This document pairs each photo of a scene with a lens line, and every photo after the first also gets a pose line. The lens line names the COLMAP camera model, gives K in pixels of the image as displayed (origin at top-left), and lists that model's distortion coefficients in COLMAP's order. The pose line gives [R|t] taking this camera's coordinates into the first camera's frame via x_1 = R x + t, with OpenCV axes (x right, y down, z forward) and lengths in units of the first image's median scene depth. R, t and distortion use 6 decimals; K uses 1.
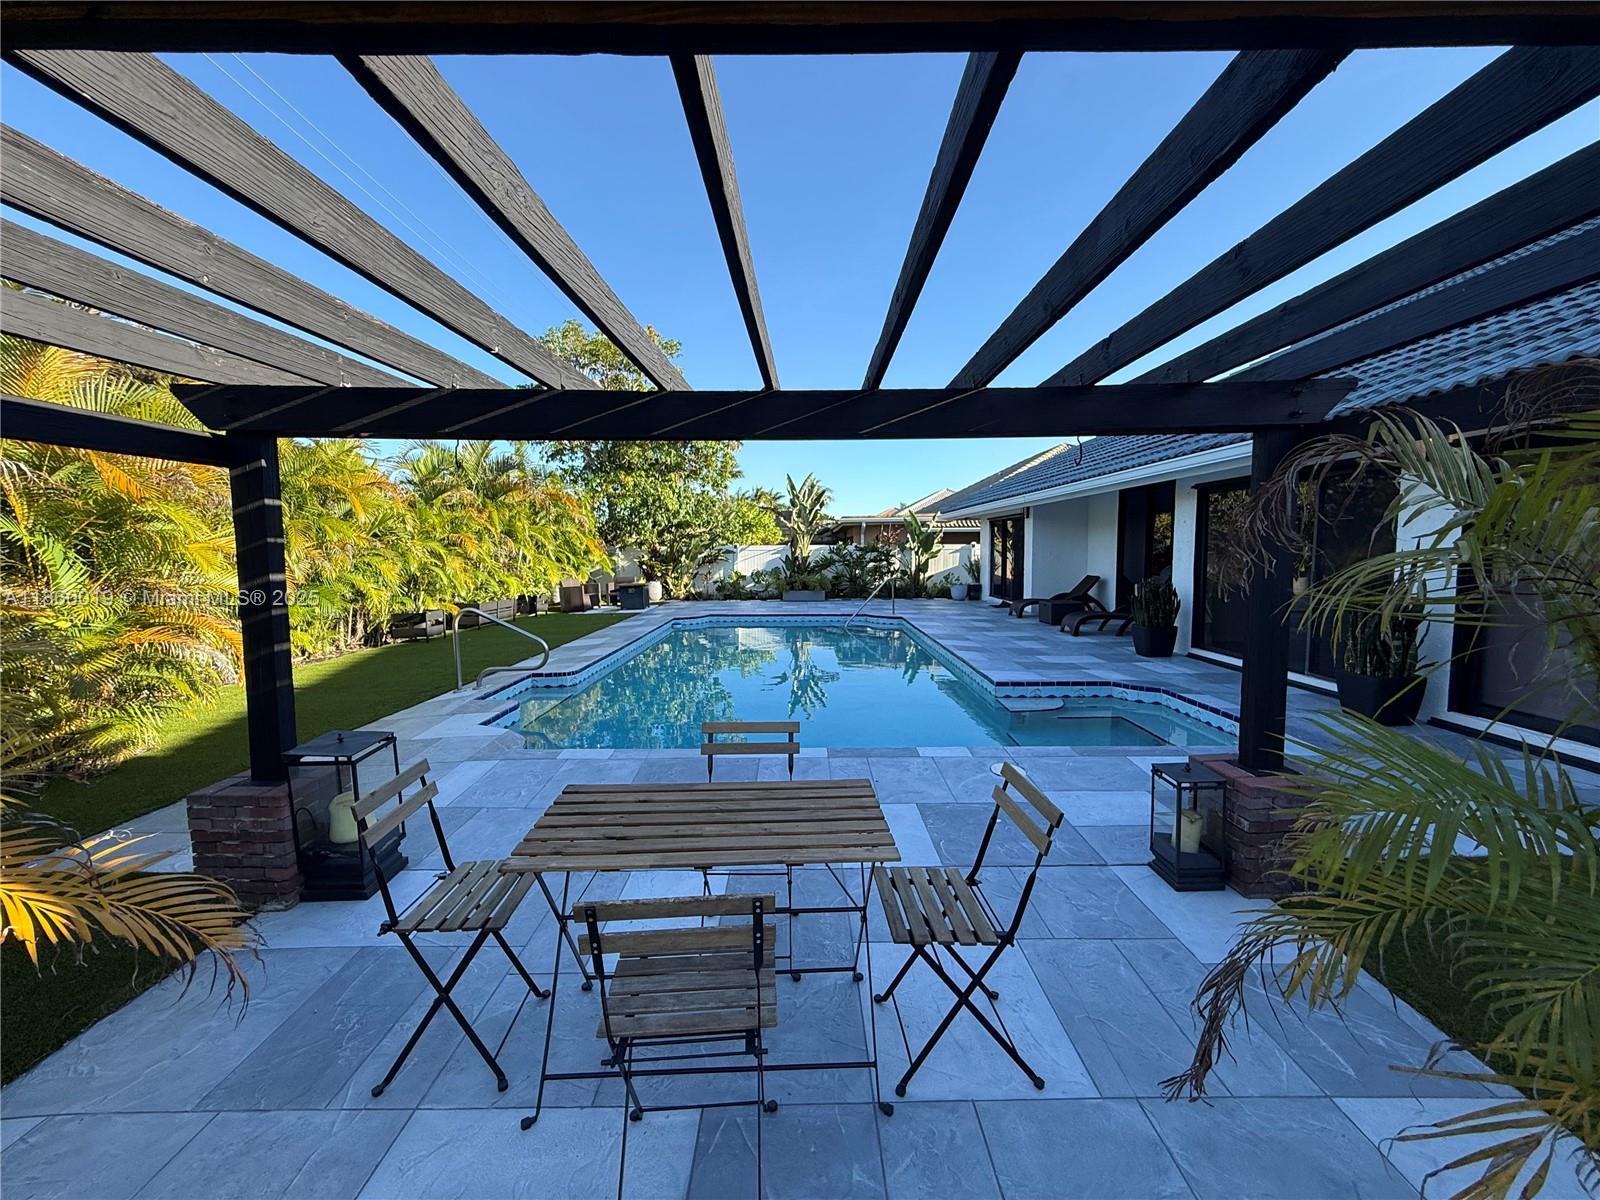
lens RADIAL K [[640.8, 0, 795.8], [0, 640.8, 596.4], [0, 0, 1]] dist [-0.001004, 0.000011]
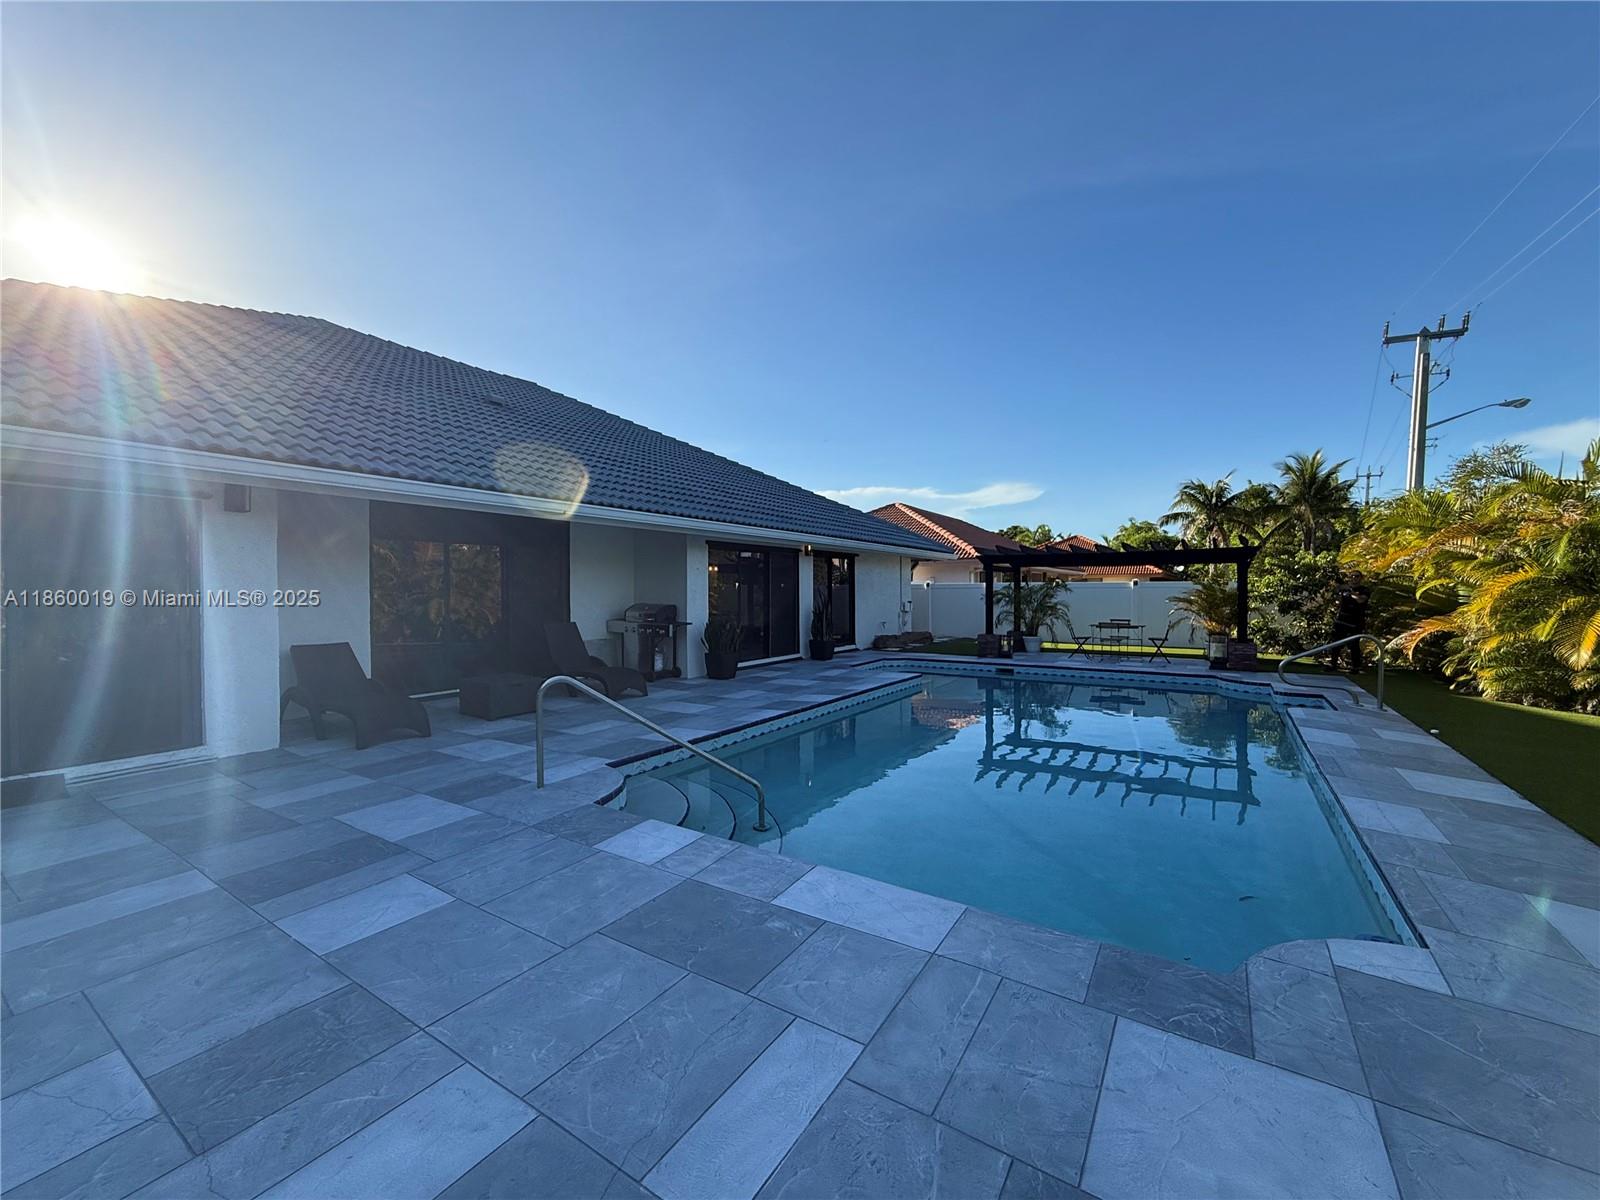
lens RADIAL K [[640.8, 0, 795.8], [0, 640.8, 596.4], [0, 0, 1]] dist [-0.001004, 0.000011]
pose [[-0.839382, -0.004525, 0.543523, -0.230412], [0.046154, 0.995761, 0.079566, -0.157699], [-0.541579, 0.091872, -0.835615, 1.998482]]
